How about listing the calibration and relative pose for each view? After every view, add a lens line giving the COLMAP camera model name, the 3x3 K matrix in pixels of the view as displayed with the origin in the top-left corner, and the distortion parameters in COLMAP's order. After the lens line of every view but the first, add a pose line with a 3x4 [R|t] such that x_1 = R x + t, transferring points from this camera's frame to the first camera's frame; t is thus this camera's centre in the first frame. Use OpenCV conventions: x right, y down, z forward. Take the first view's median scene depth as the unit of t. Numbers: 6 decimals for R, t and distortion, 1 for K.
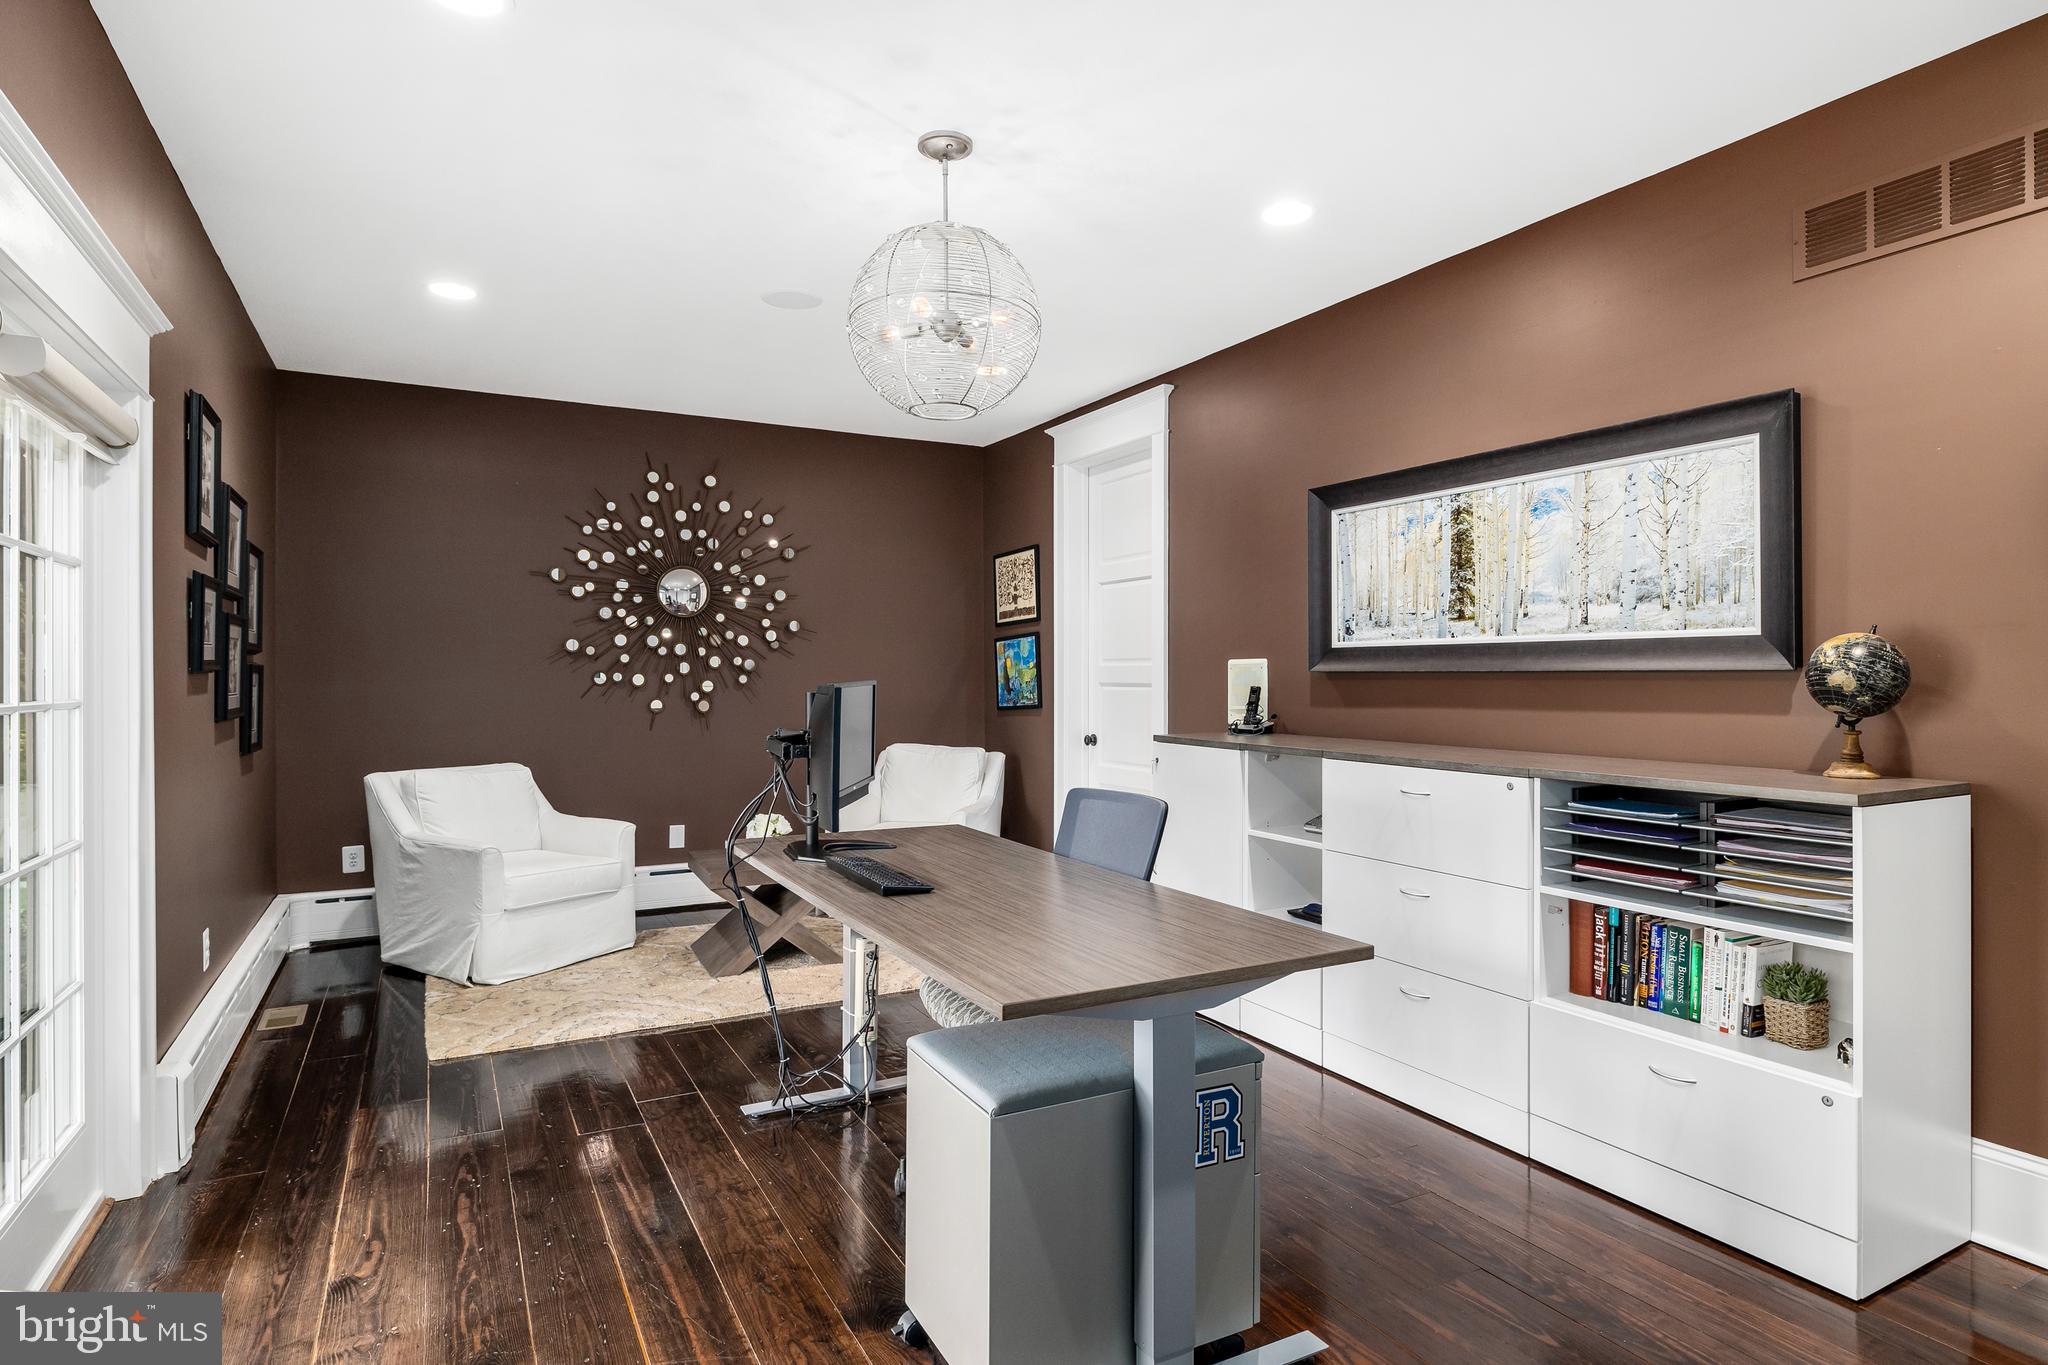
lens RADIAL K [[1093.4, 0, 1023.2], [0, 1093.4, 675.4], [0, 0, 1]] dist [0.002990, -0.001056]
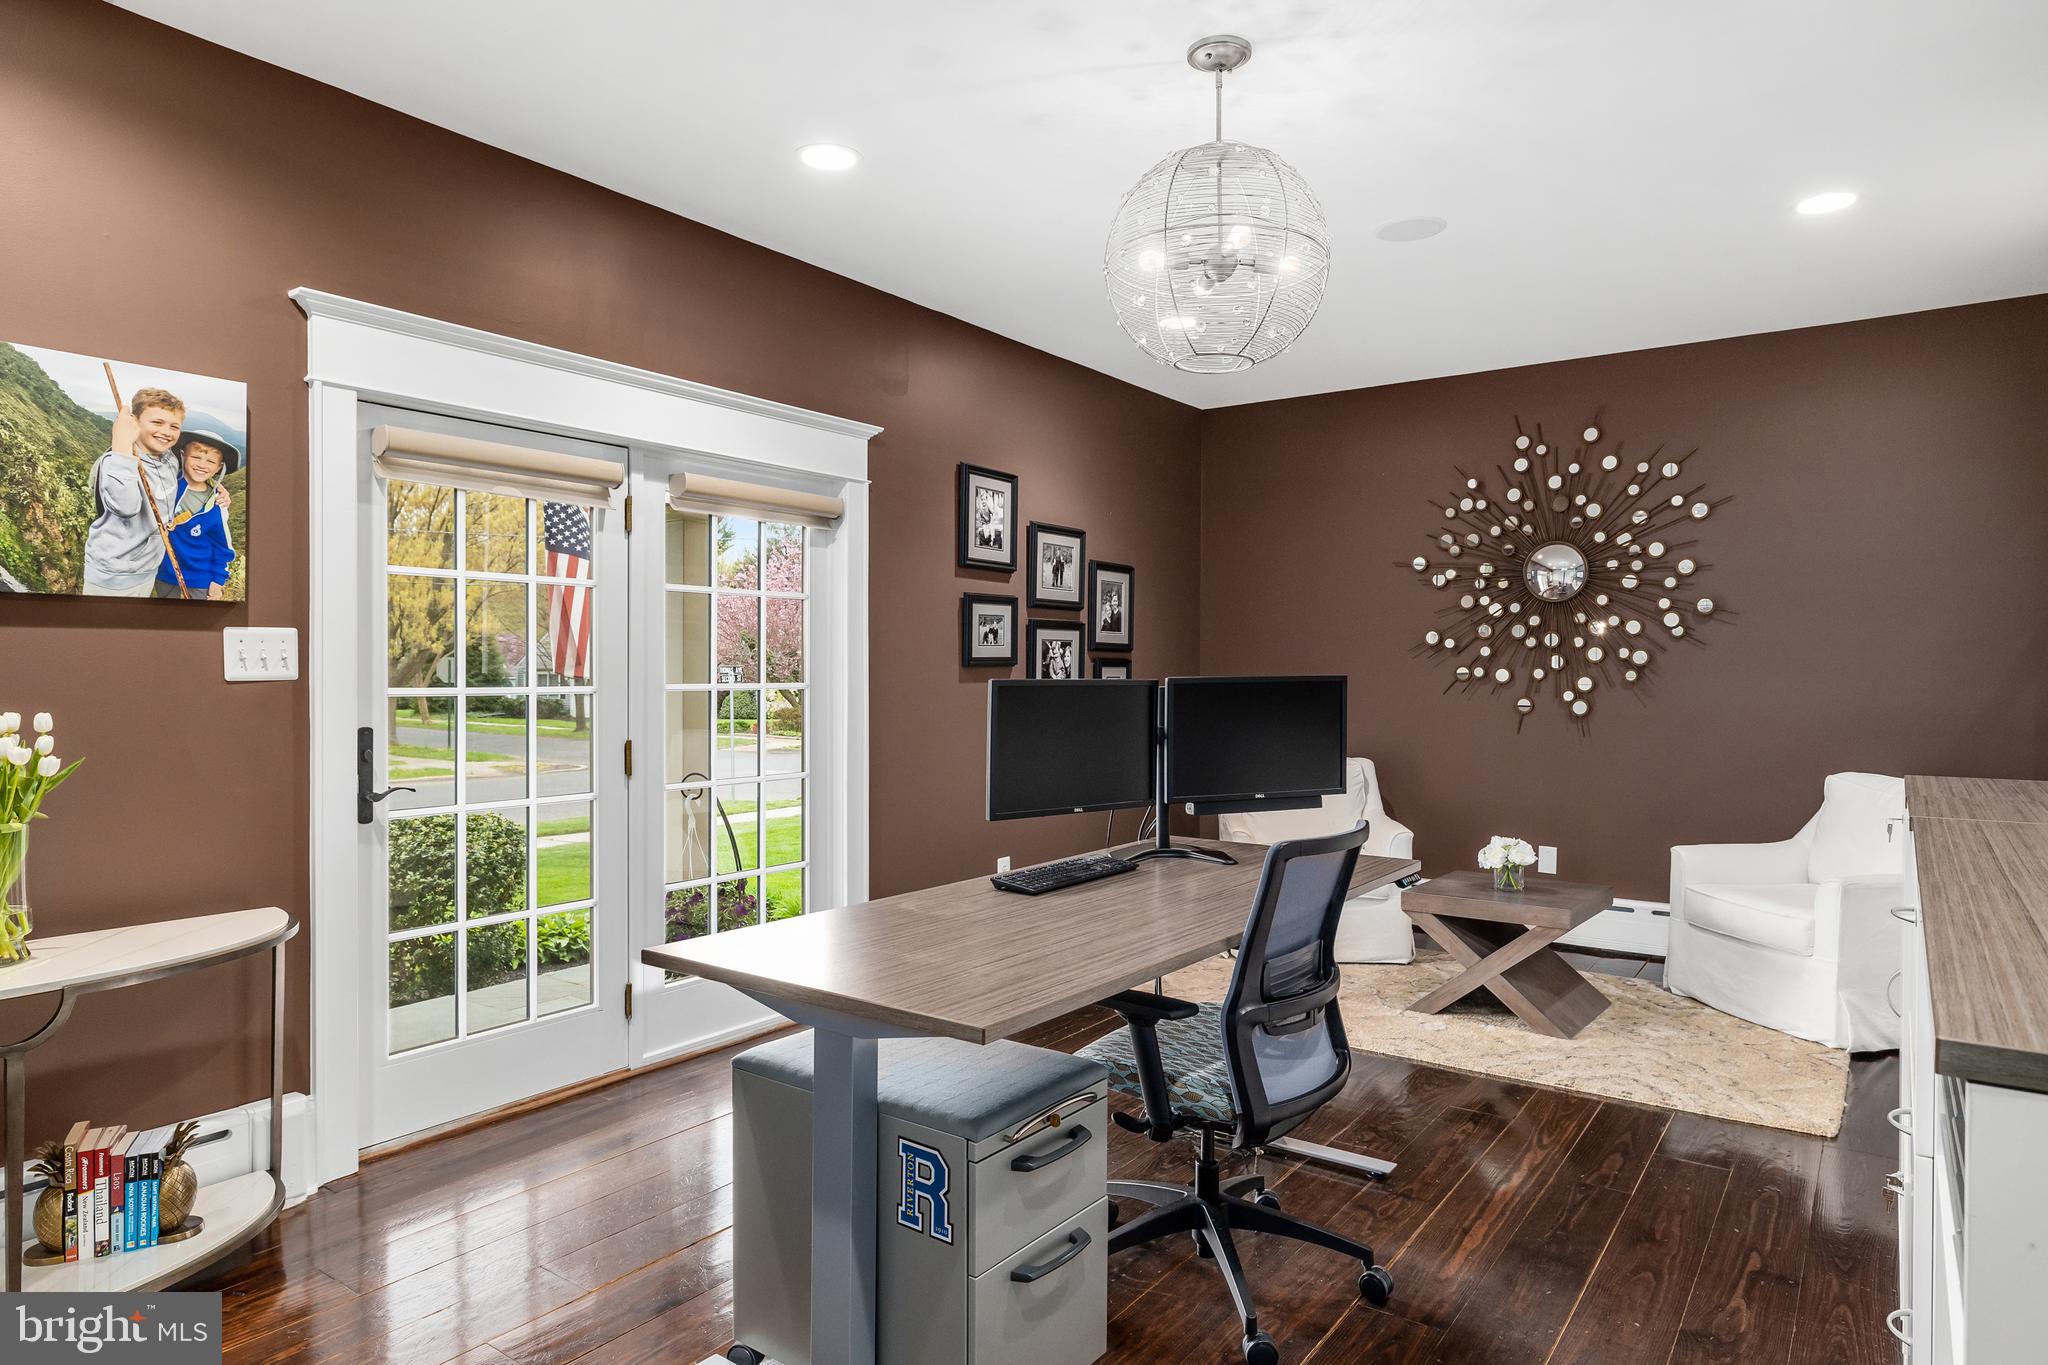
lens RADIAL K [[1223.1, 0, 1024.0], [0, 1223.1, 679.2], [0, 0, 1]] dist [-0.004013, -0.000190]
pose [[0.440417, 0.009842, -0.897739, 0.358791], [-0.004144, 0.999952, 0.008930, -0.000094], [0.897784, -0.000212, 0.440436, 0.215781]]
